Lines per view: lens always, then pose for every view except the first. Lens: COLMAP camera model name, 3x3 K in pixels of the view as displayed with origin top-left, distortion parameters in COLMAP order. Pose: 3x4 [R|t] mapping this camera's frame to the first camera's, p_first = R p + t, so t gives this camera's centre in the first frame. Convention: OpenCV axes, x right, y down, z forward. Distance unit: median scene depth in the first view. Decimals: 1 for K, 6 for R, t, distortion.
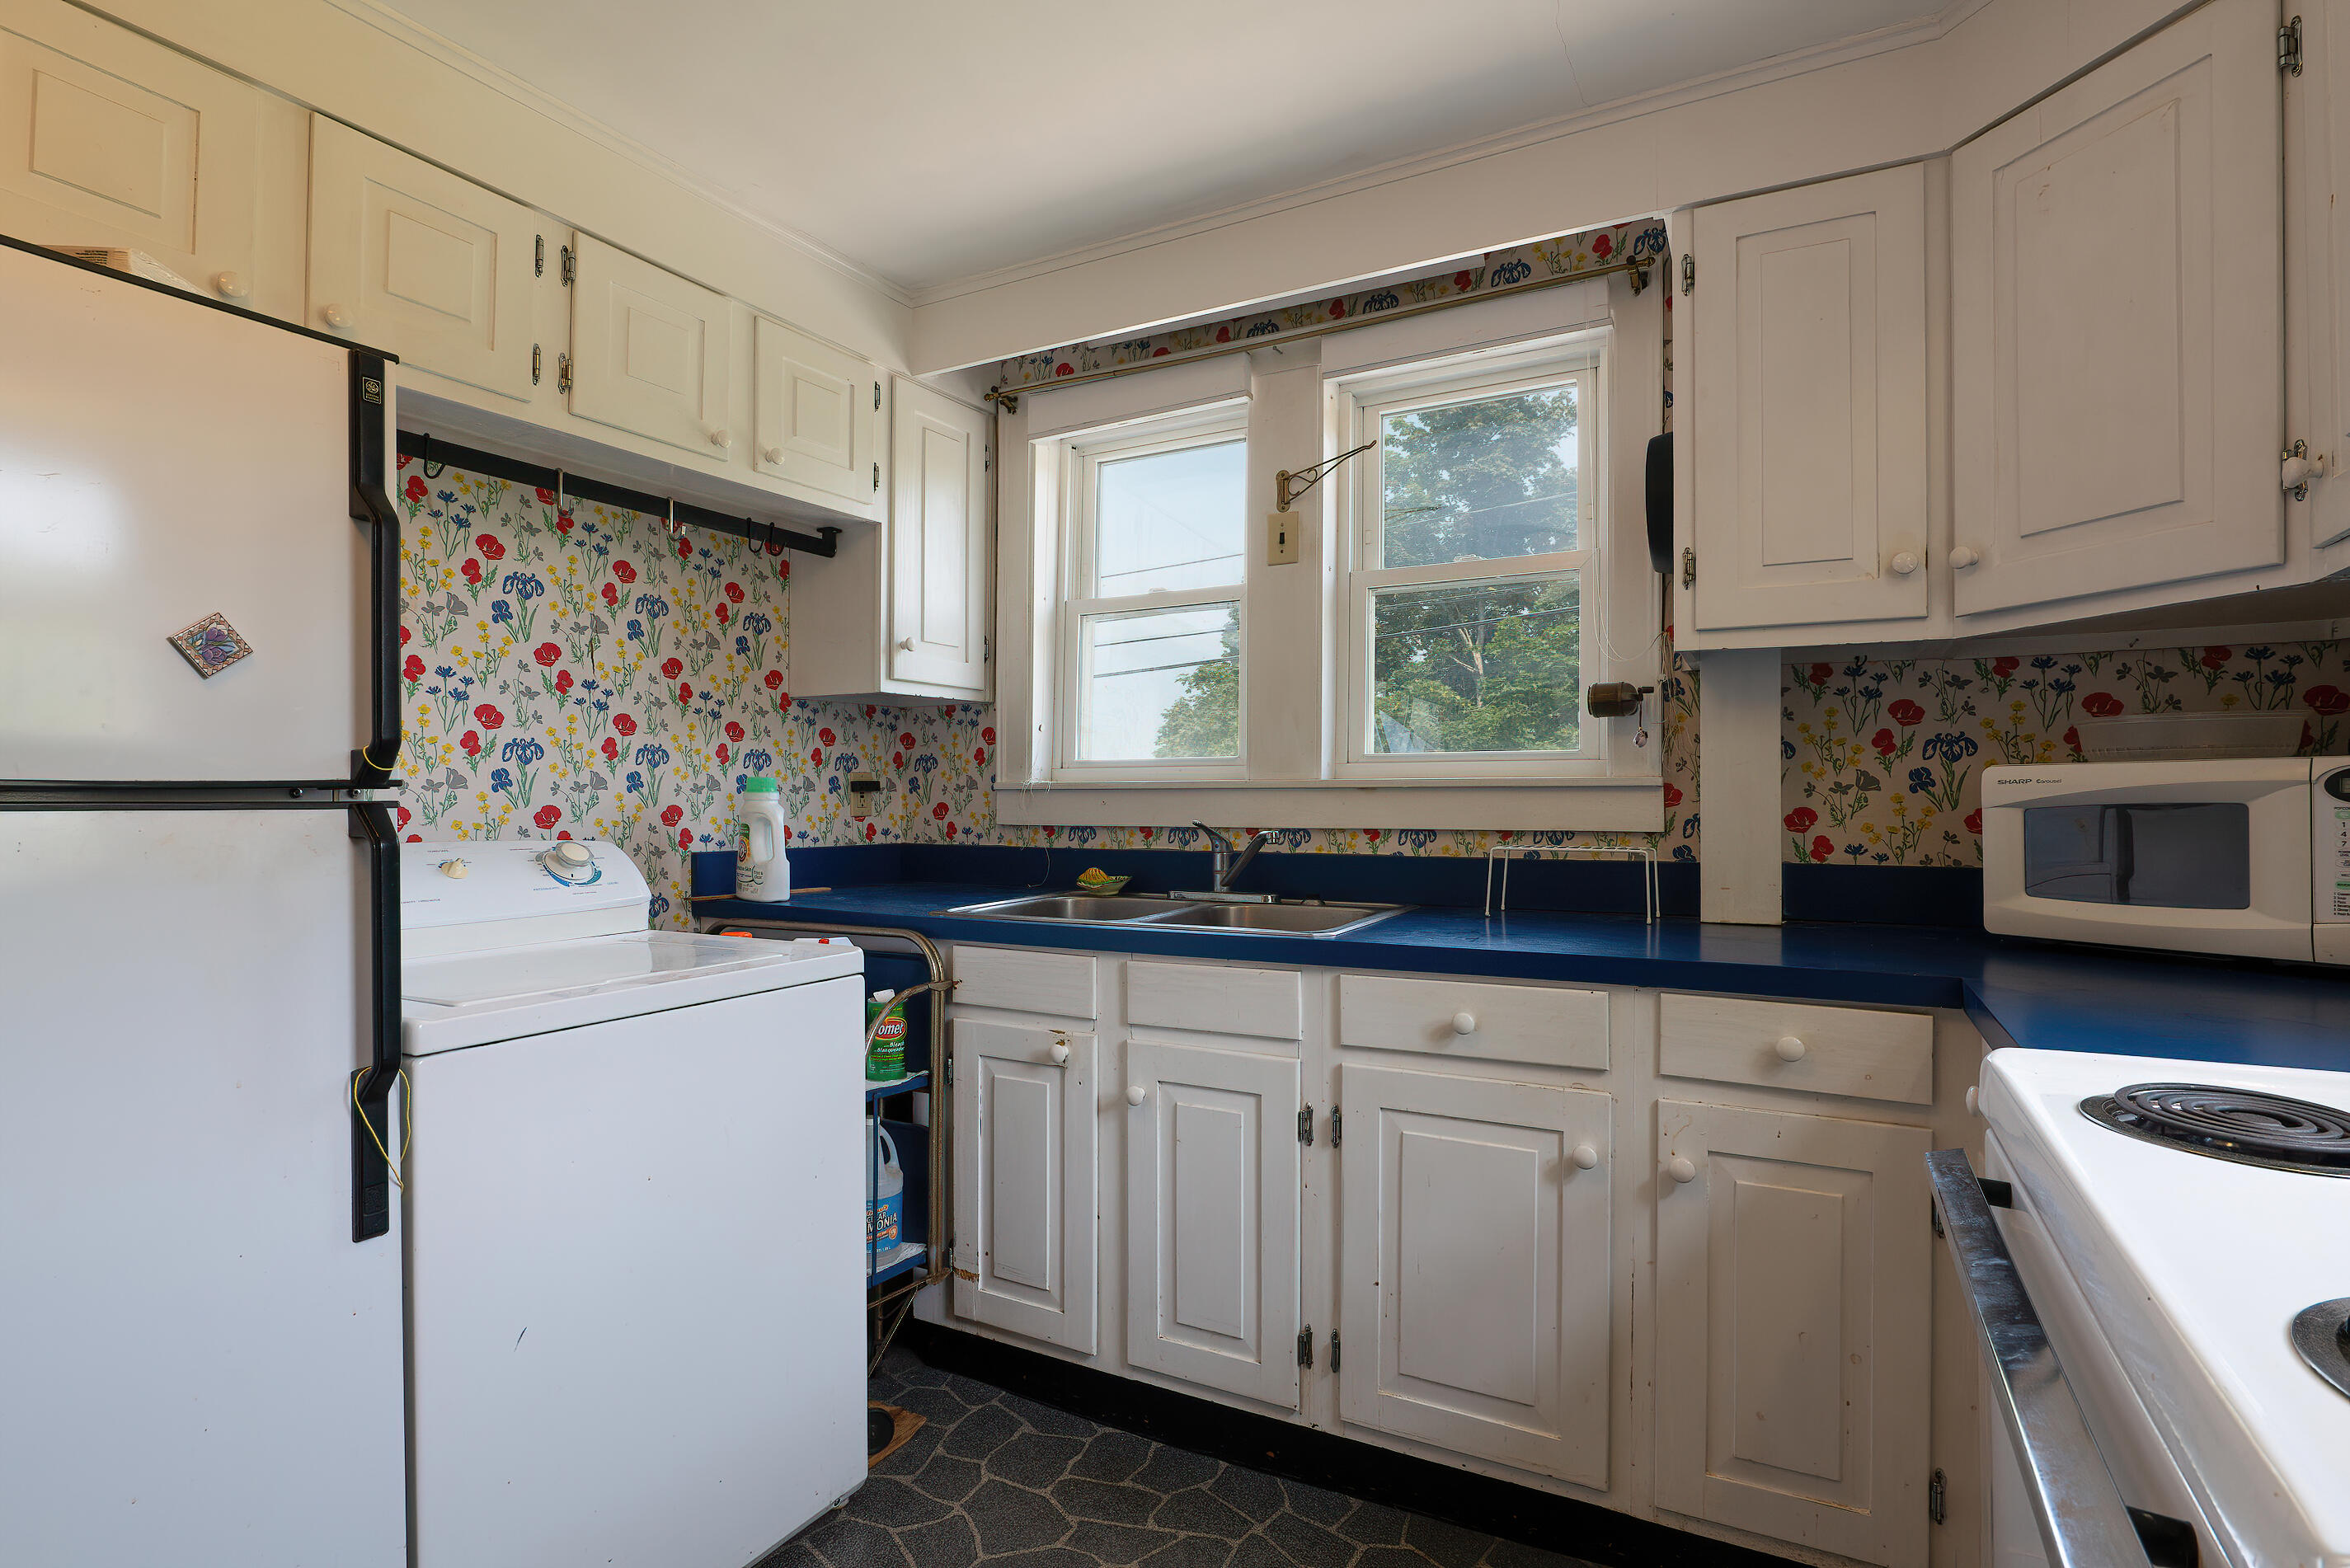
lens RADIAL K [[1141.8, 0, 1176.9], [0, 1141.8, 803.6], [0, 0, 1]] dist [-0.014568, 0.000679]
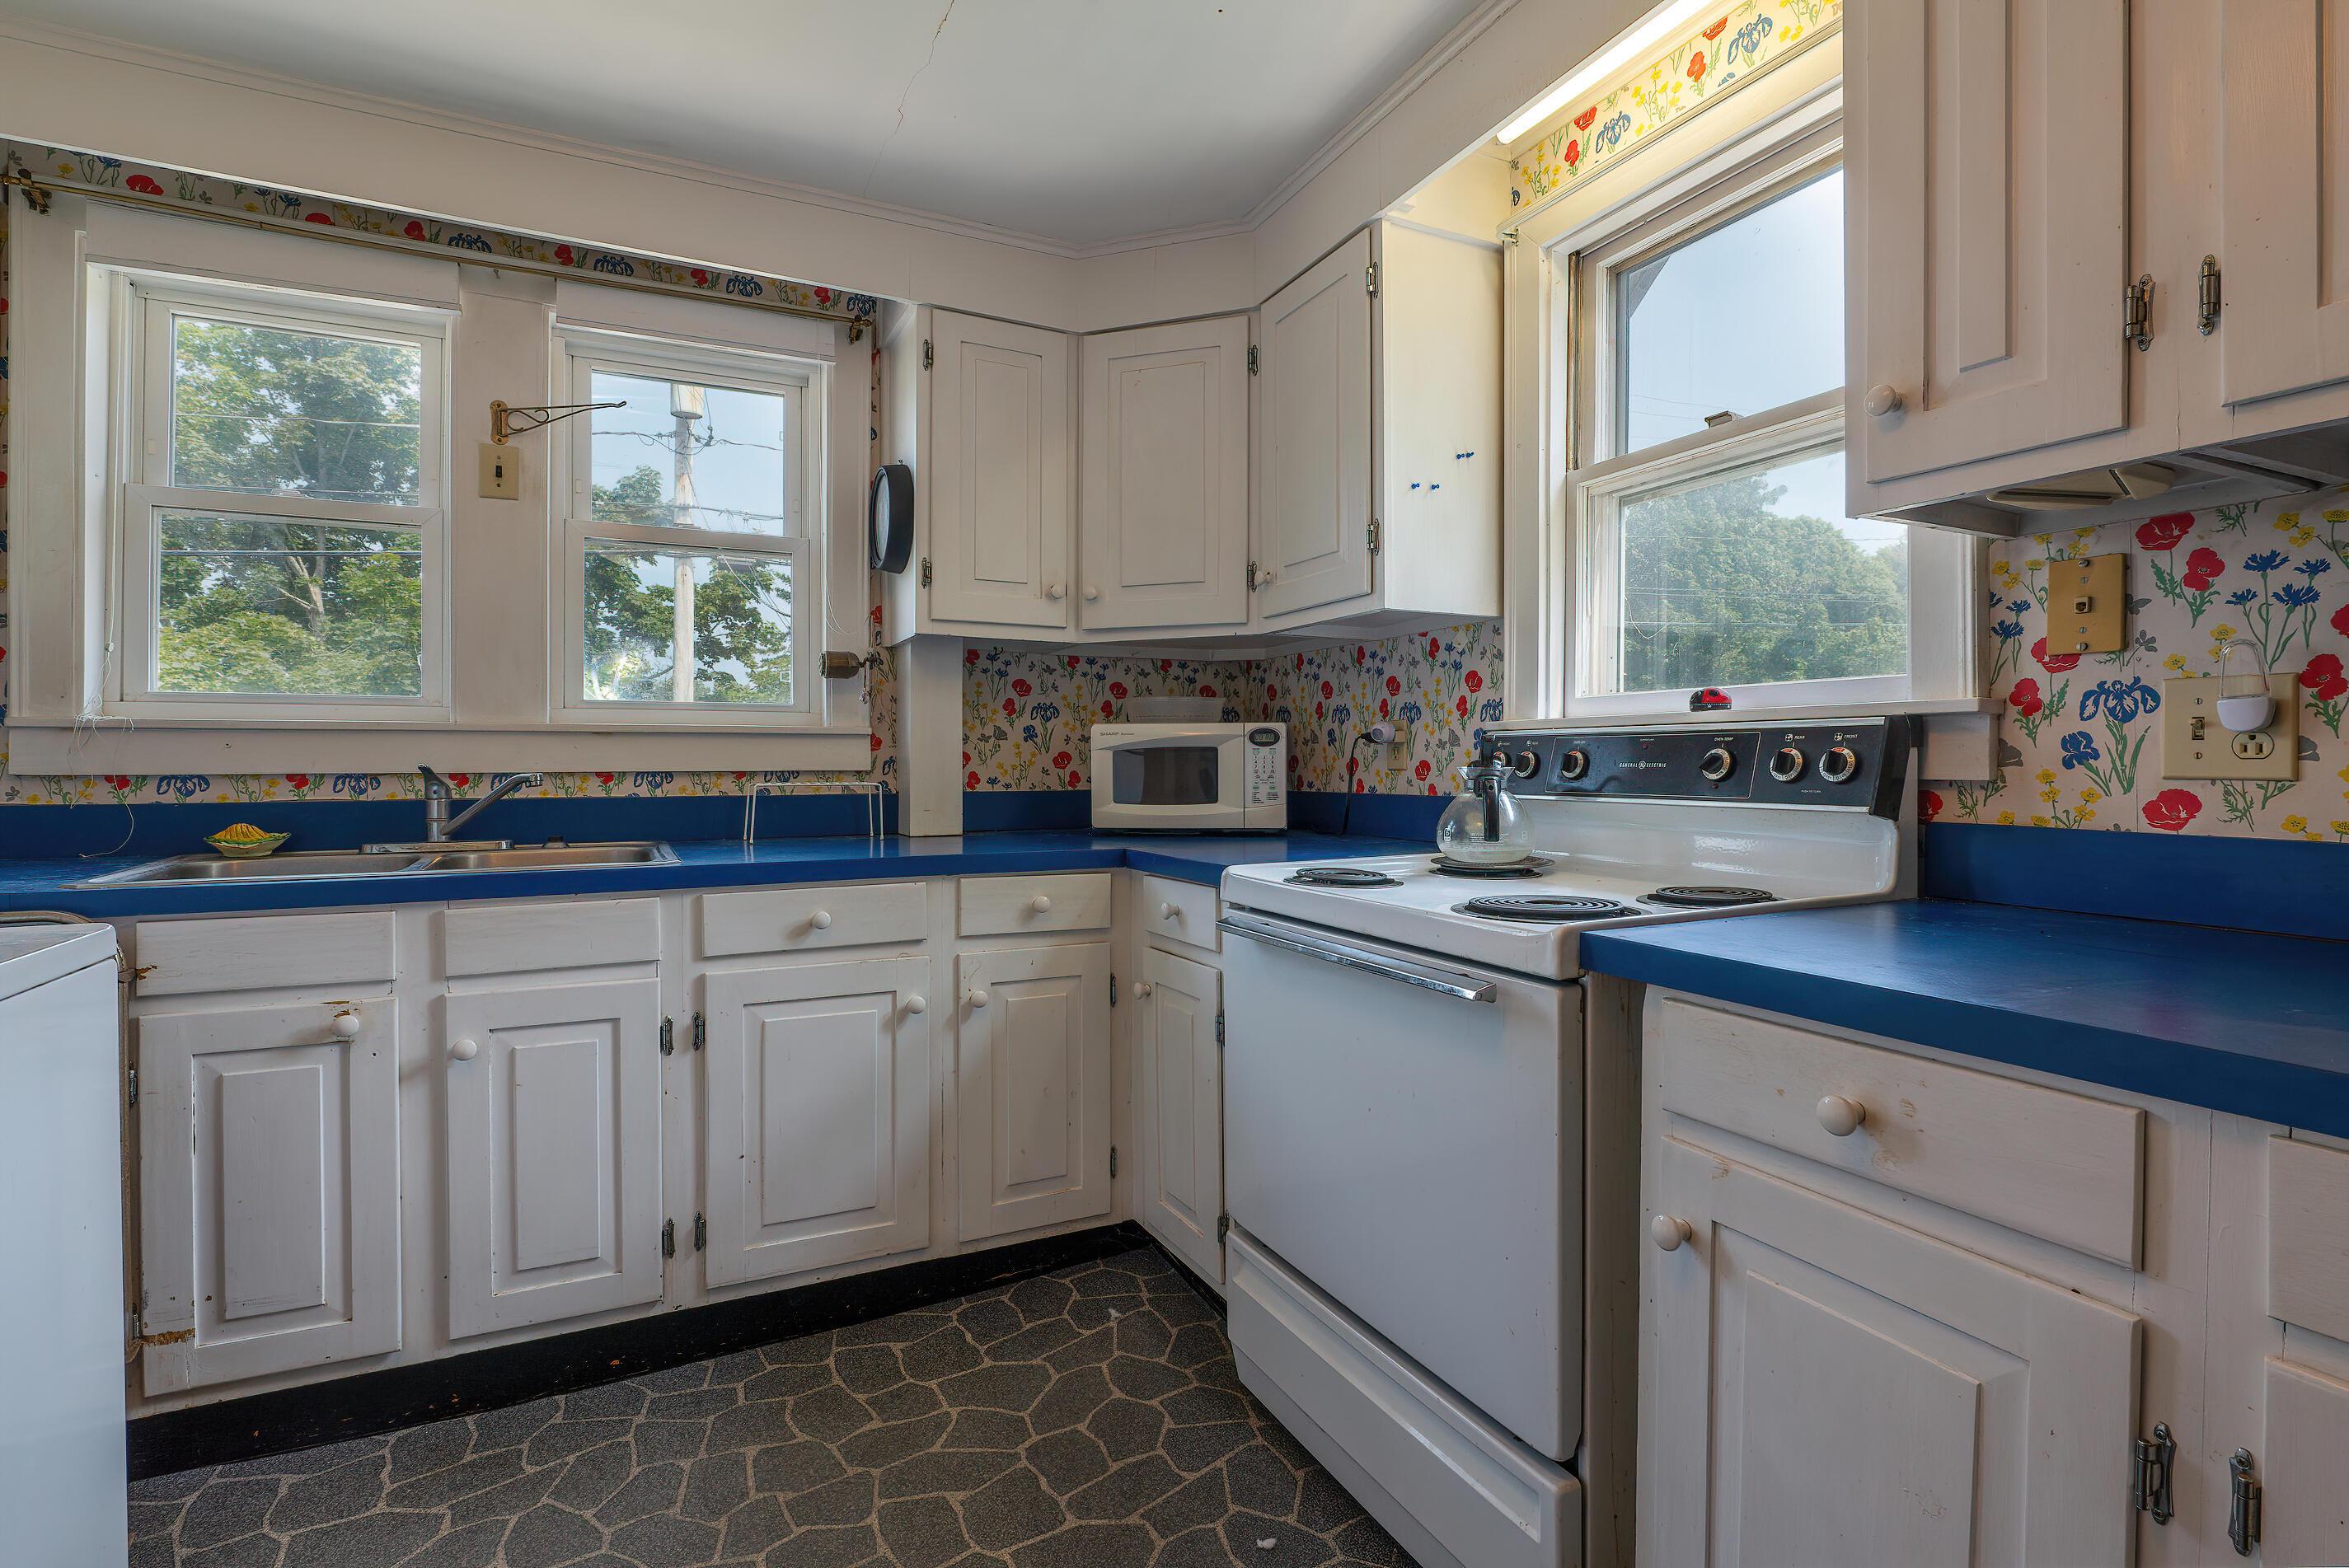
lens RADIAL K [[1115.1, 0, 1174.5], [0, 1115.1, 784.0], [0, 0, 1]] dist [-0.004011, 0.000677]
pose [[0.579734, -0.017109, 0.814627, -0.430735], [0.003833, 0.999826, 0.018270, 0.019907], [-0.814797, -0.007469, 0.579698, -0.013674]]
